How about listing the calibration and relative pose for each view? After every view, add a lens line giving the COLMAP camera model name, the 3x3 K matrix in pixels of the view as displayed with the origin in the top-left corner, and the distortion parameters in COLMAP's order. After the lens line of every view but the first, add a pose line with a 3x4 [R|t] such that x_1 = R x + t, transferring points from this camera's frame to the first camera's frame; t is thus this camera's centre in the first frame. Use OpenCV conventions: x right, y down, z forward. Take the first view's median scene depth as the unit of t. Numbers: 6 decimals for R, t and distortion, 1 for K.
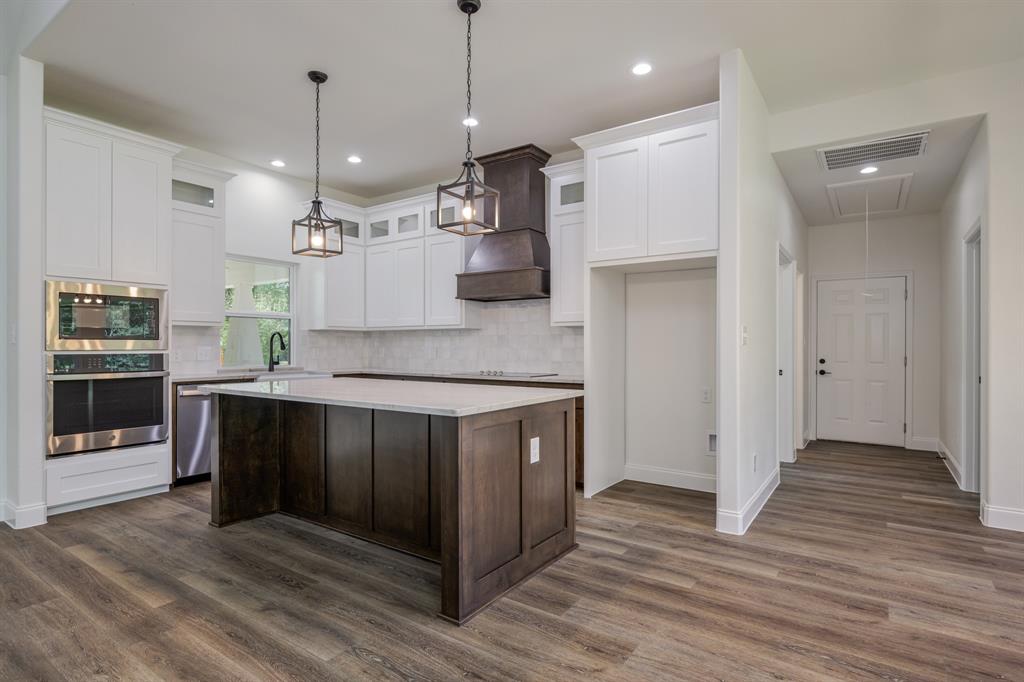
lens RADIAL K [[523.3, 0, 509.7], [0, 523.3, 346.3], [0, 0, 1]] dist [0.000621, 0.000042]
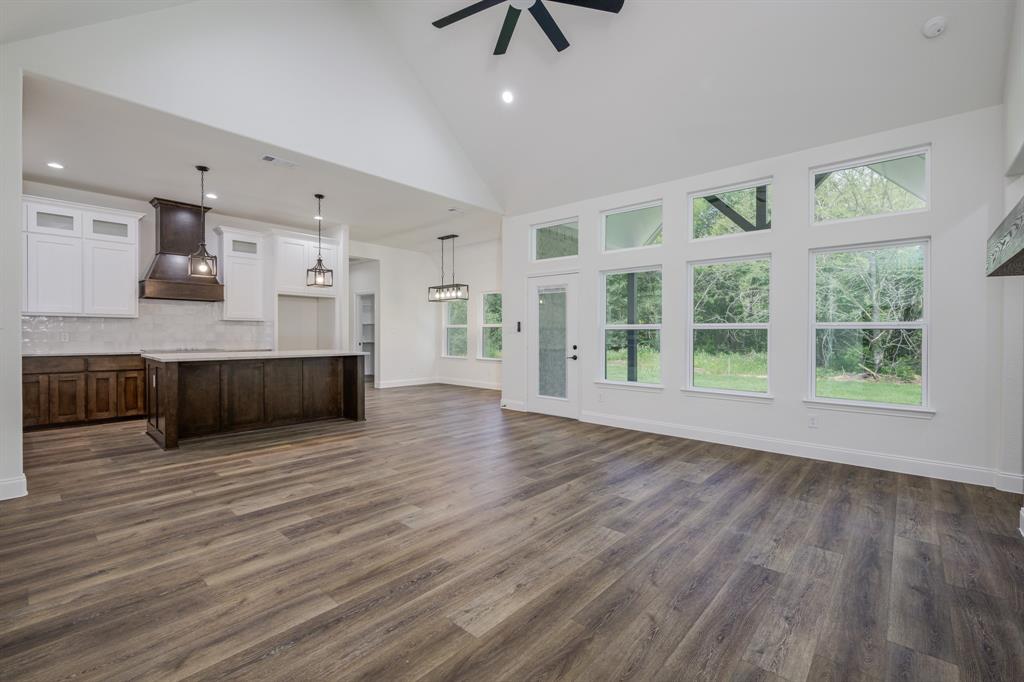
lens RADIAL K [[440.8, 0, 512.7], [0, 440.8, 335.3], [0, 0, 1]] dist [-0.000190, 0.000134]
pose [[0.121572, -0.004256, 0.992574, -1.512180], [-0.008025, 0.999954, 0.005270, -0.004215], [-0.992550, -0.008607, 0.121532, -0.125466]]
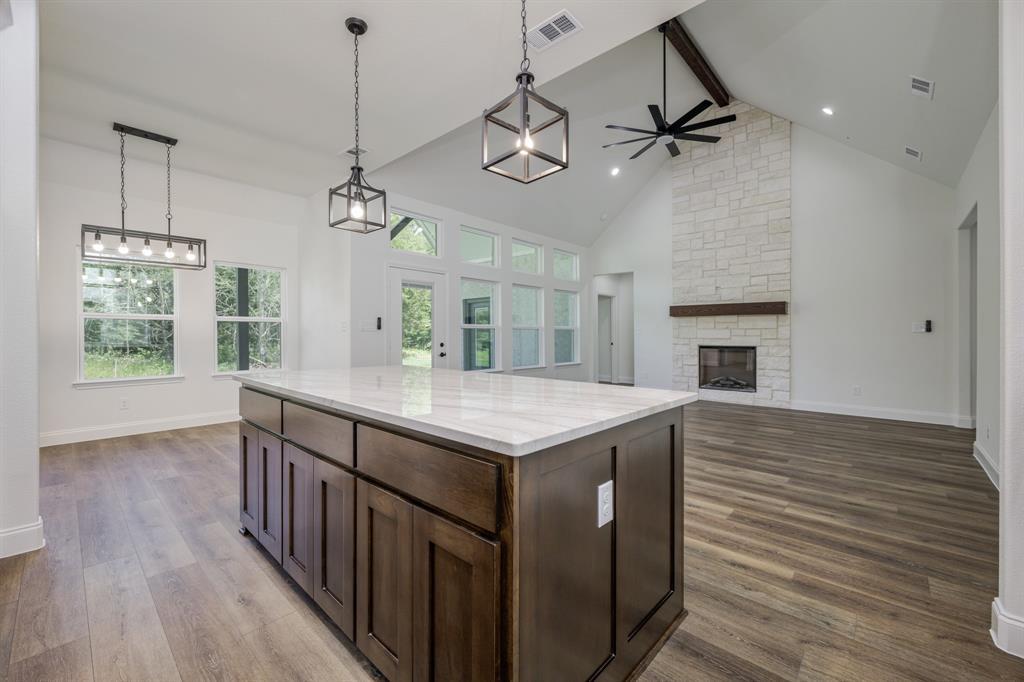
lens RADIAL K [[415.2, 0, 509.0], [0, 415.2, 328.6], [0, 0, 1]] dist [-0.002328, 0.000052]
pose [[-0.990628, -0.004734, 0.136503, -0.381992], [-0.006450, 0.999906, -0.012132, 0.002557], [-0.136432, -0.012899, -0.990565, 1.353570]]
